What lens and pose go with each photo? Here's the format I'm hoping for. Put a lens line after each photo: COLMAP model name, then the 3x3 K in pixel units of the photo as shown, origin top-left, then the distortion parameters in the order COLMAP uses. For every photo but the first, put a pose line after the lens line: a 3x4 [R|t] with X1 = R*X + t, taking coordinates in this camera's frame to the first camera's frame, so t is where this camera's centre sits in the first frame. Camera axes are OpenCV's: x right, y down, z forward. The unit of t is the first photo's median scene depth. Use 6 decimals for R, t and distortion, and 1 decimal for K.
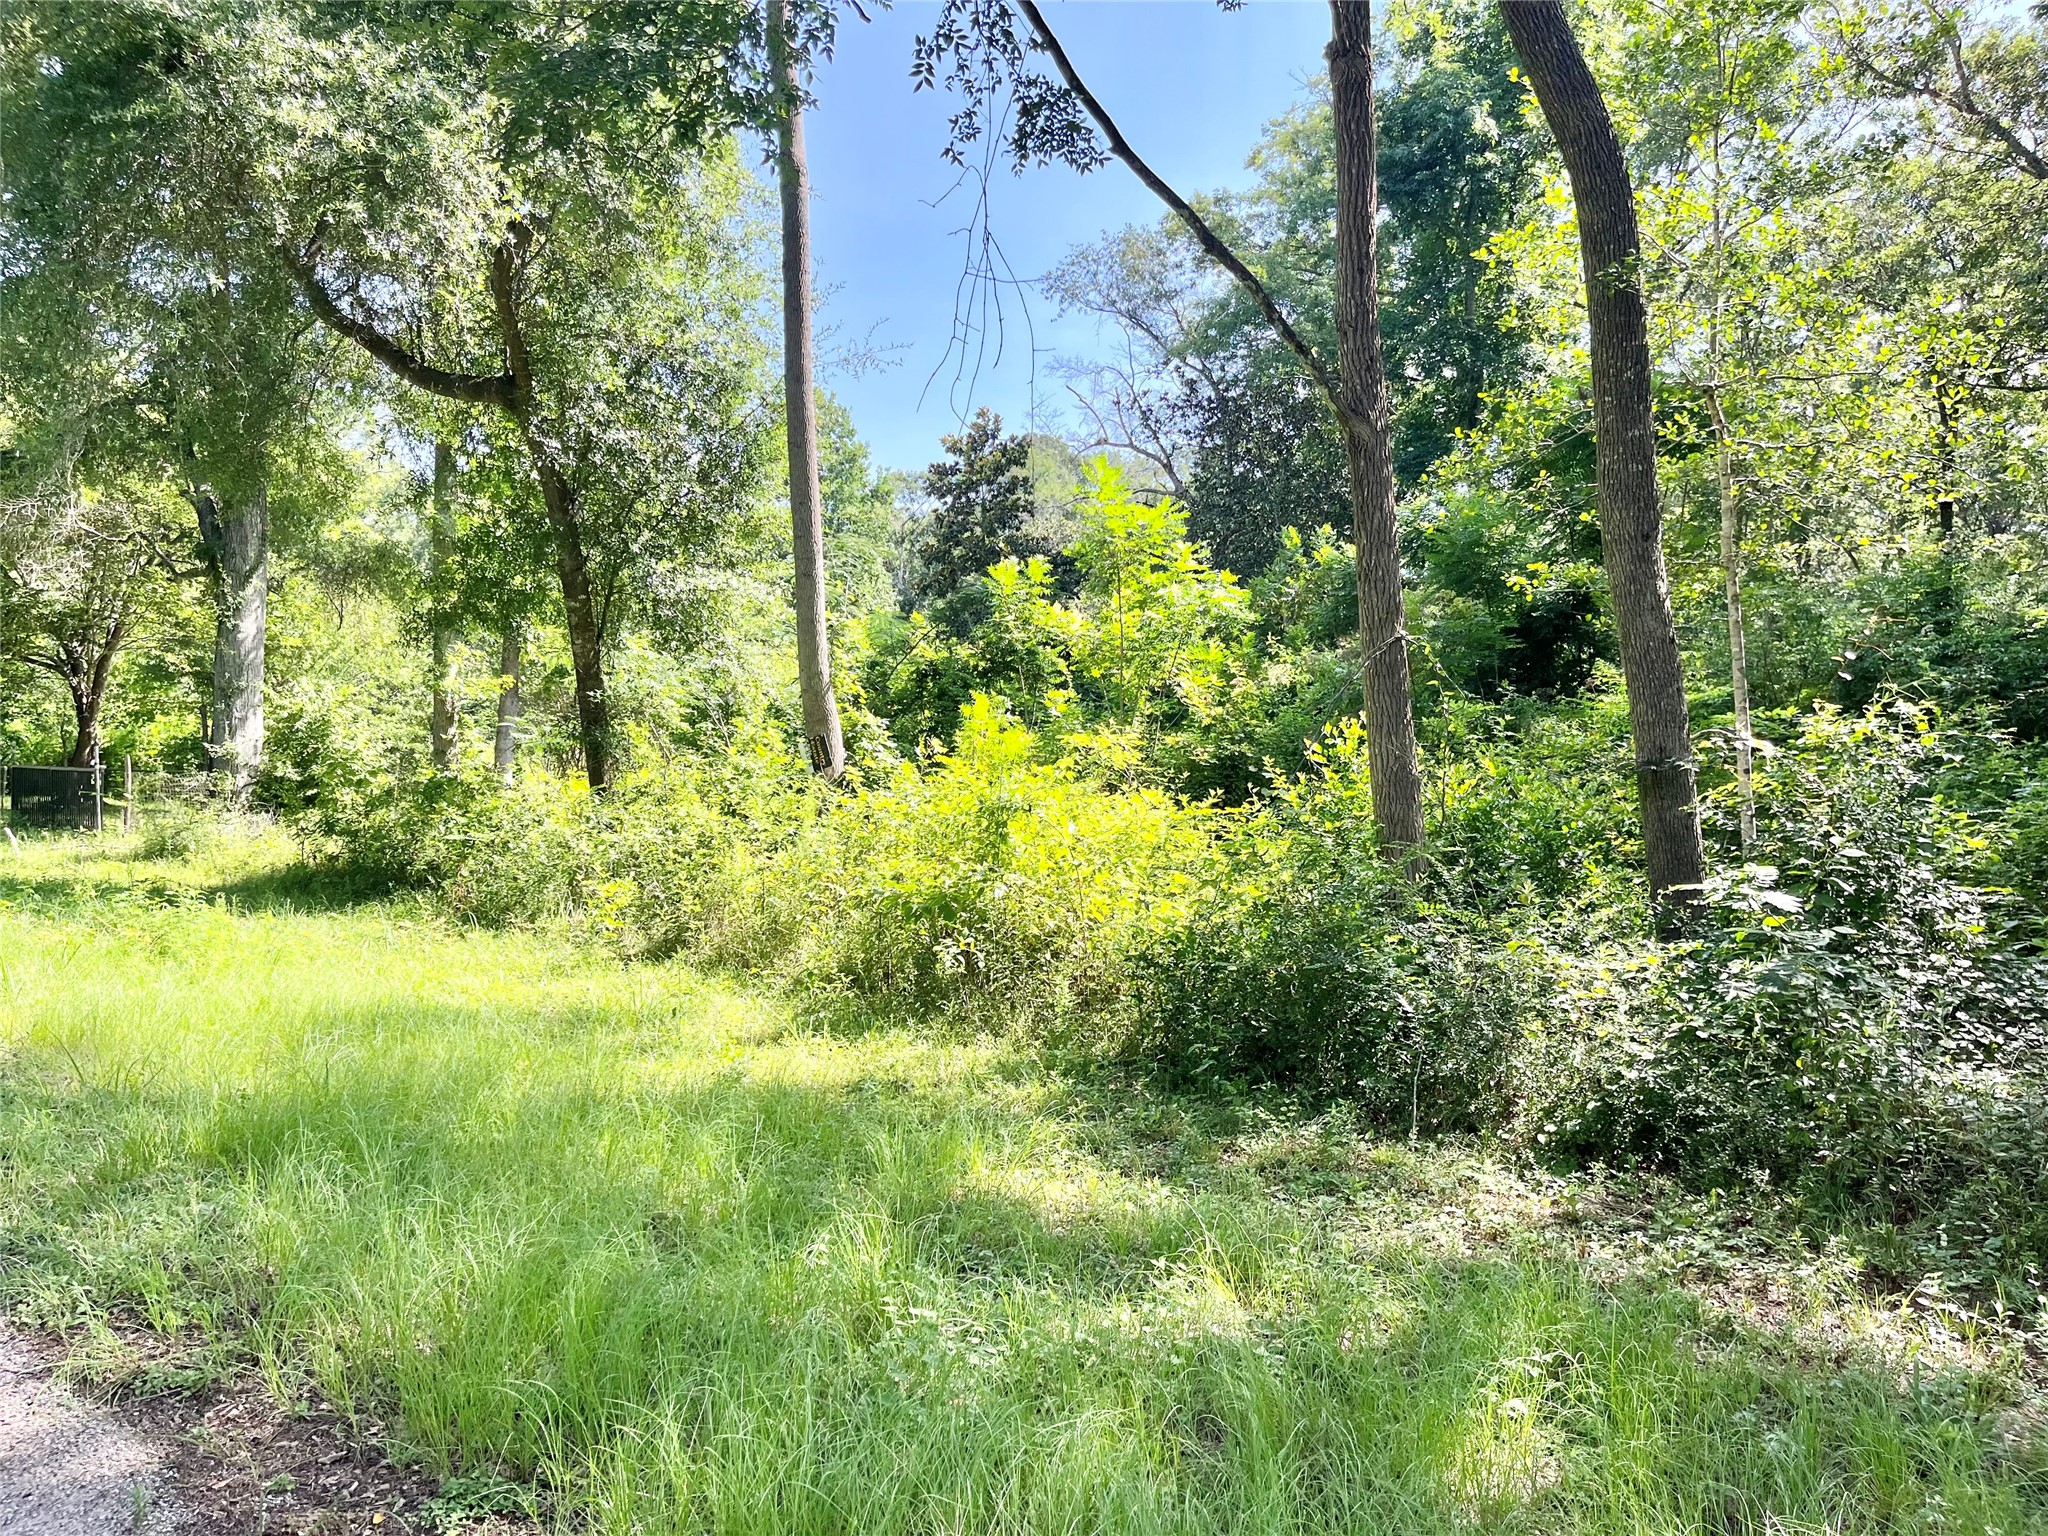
lens RADIAL K [[1550.2, 0, 1024.3], [0, 1550.2, 776.7], [0, 0, 1]] dist [0.083561, -0.119954]
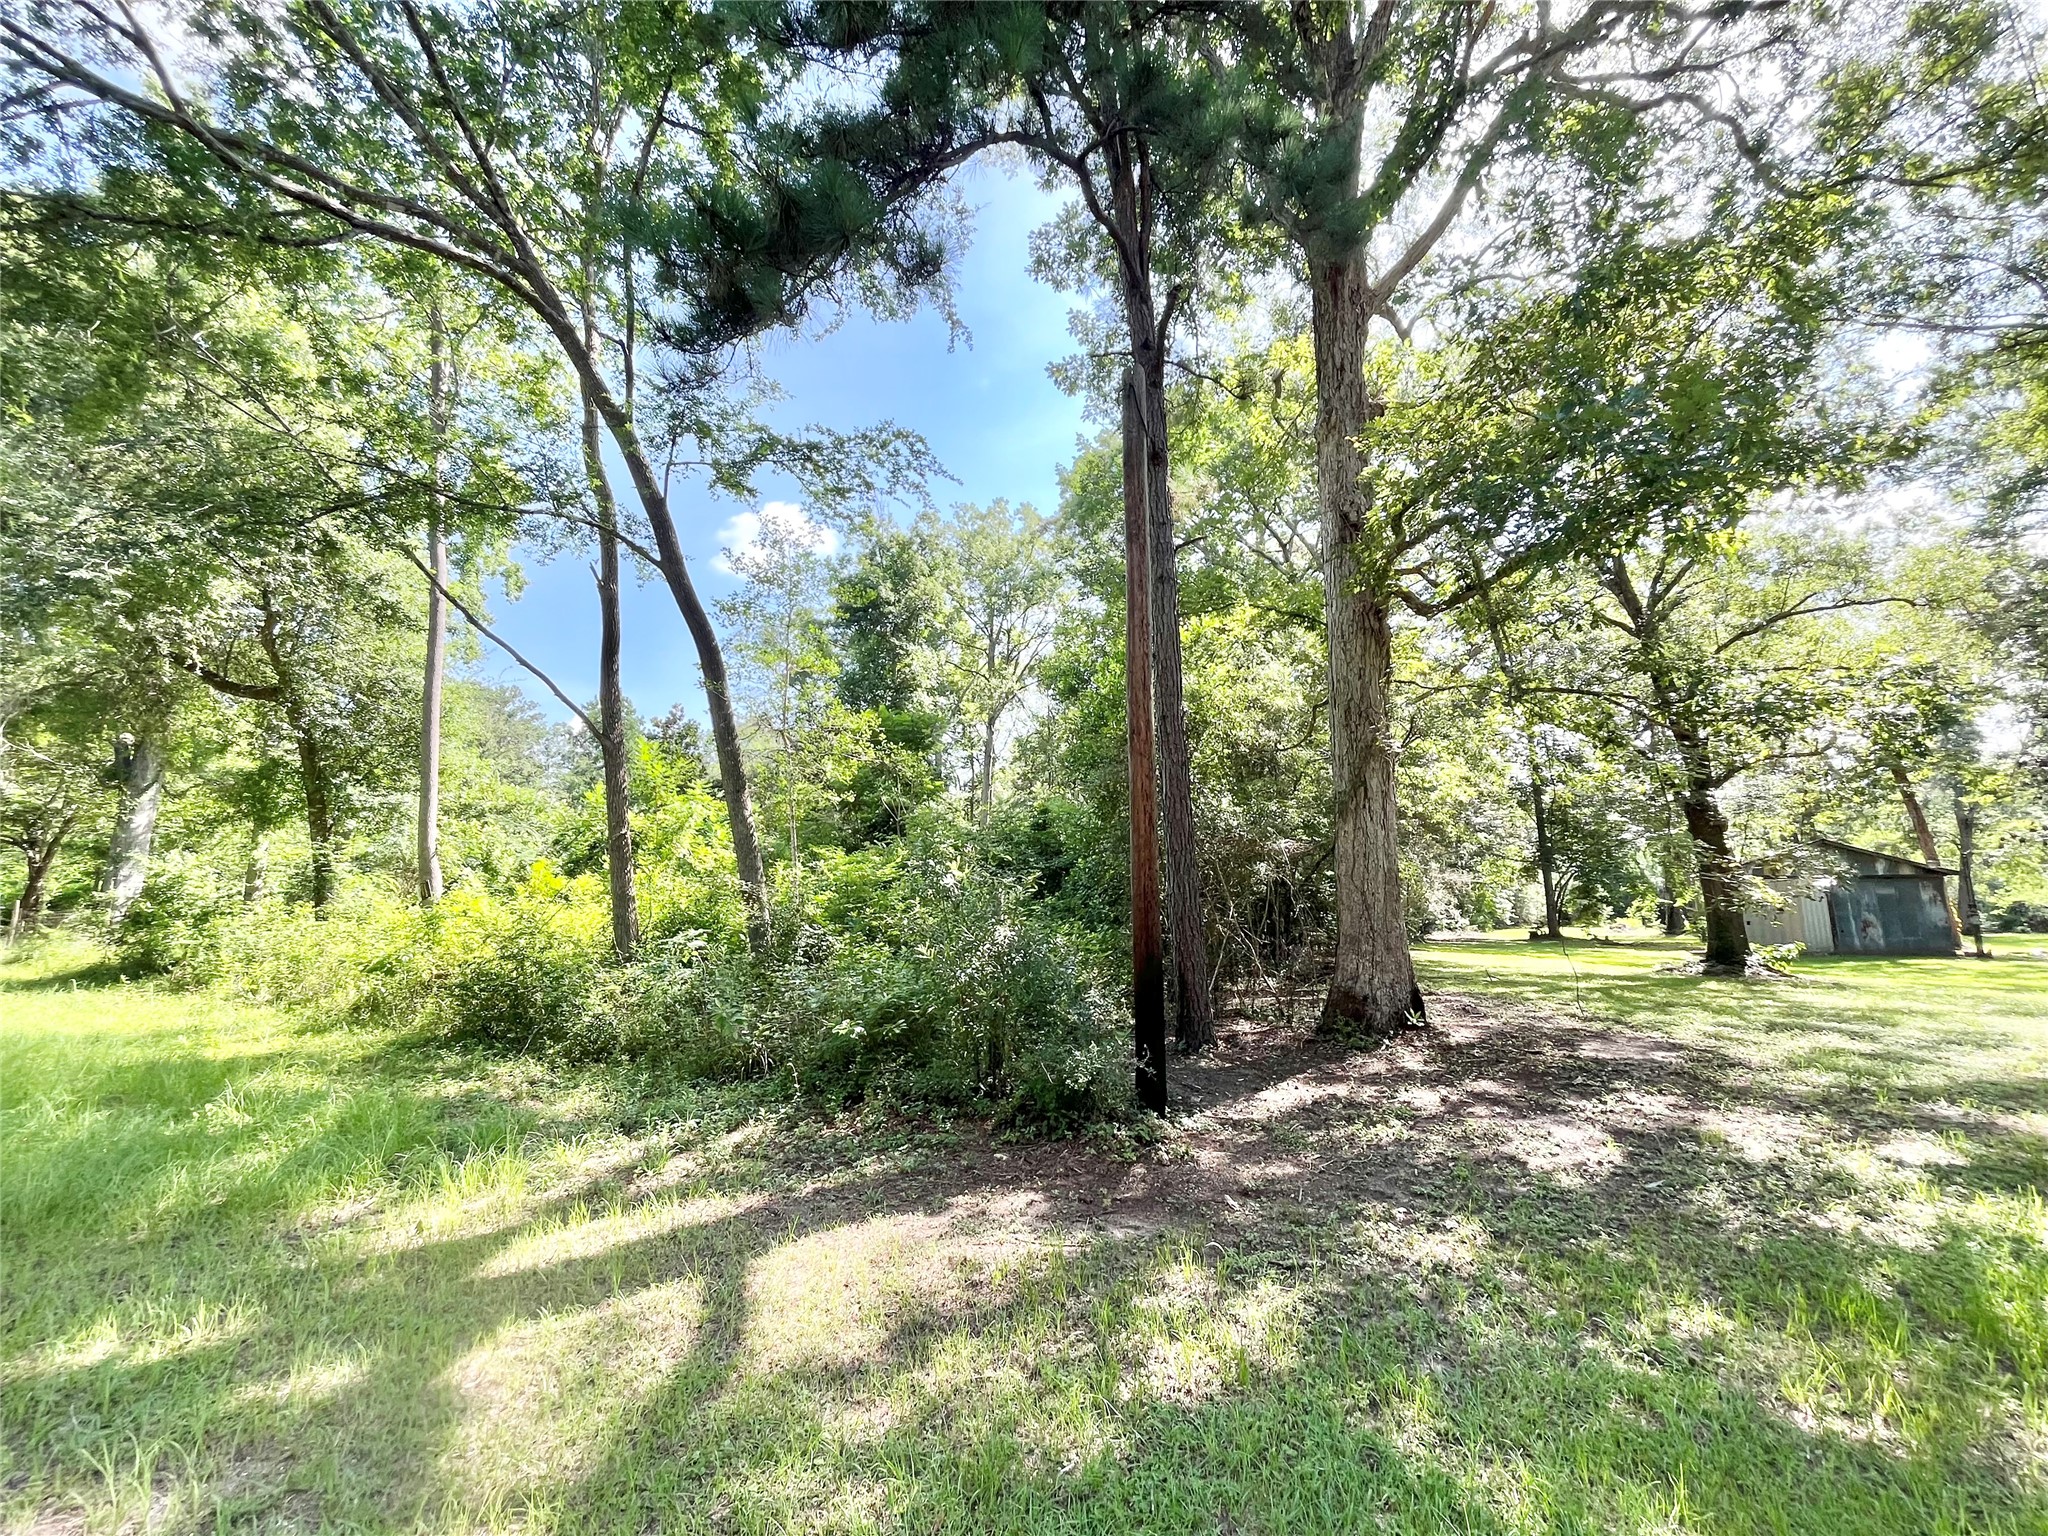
lens RADIAL K [[830.1, 0, 1030.7], [0, 830.1, 758.0], [0, 0, 1]] dist [-0.001228, -0.000267]
pose [[0.956655, 0.027055, 0.289966, 0.244549], [0.022117, 0.986050, -0.164972, 0.007742], [-0.290384, 0.164234, 0.942711, -0.171399]]
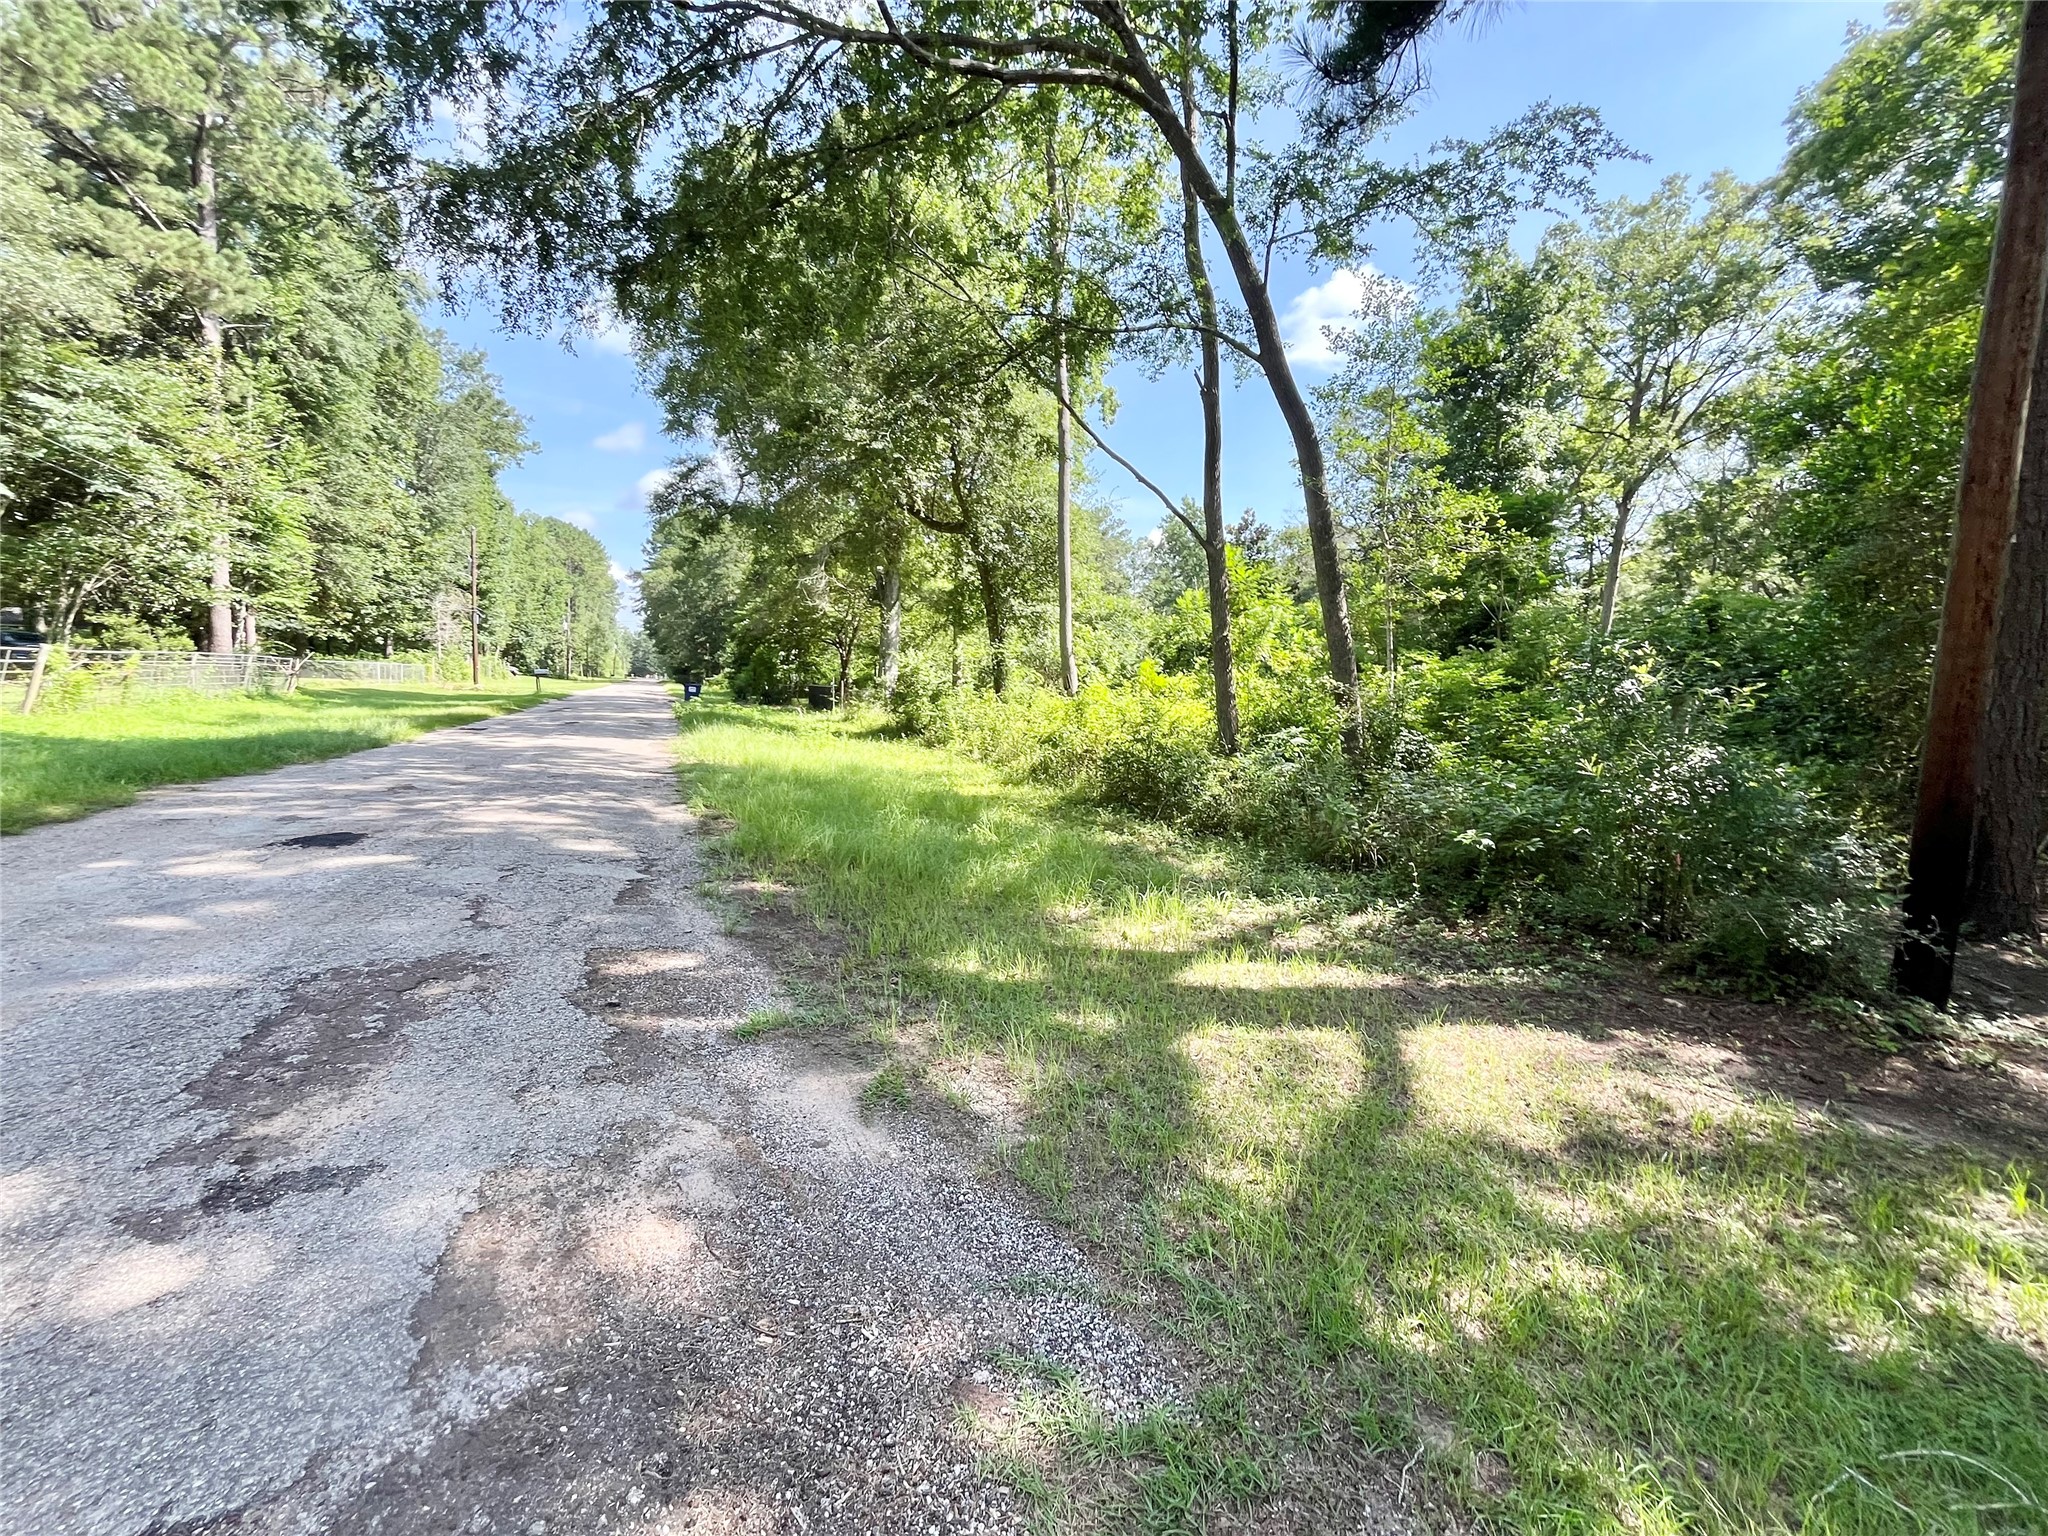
lens RADIAL K [[830.1, 0, 1030.7], [0, 830.1, 758.0], [0, 0, 1]] dist [-0.001228, -0.000267]
pose [[0.939238, 0.050931, -0.339467, 0.218201], [-0.028835, 0.997143, 0.069822, 0.010557], [0.342053, -0.055791, 0.938023, -0.173115]]
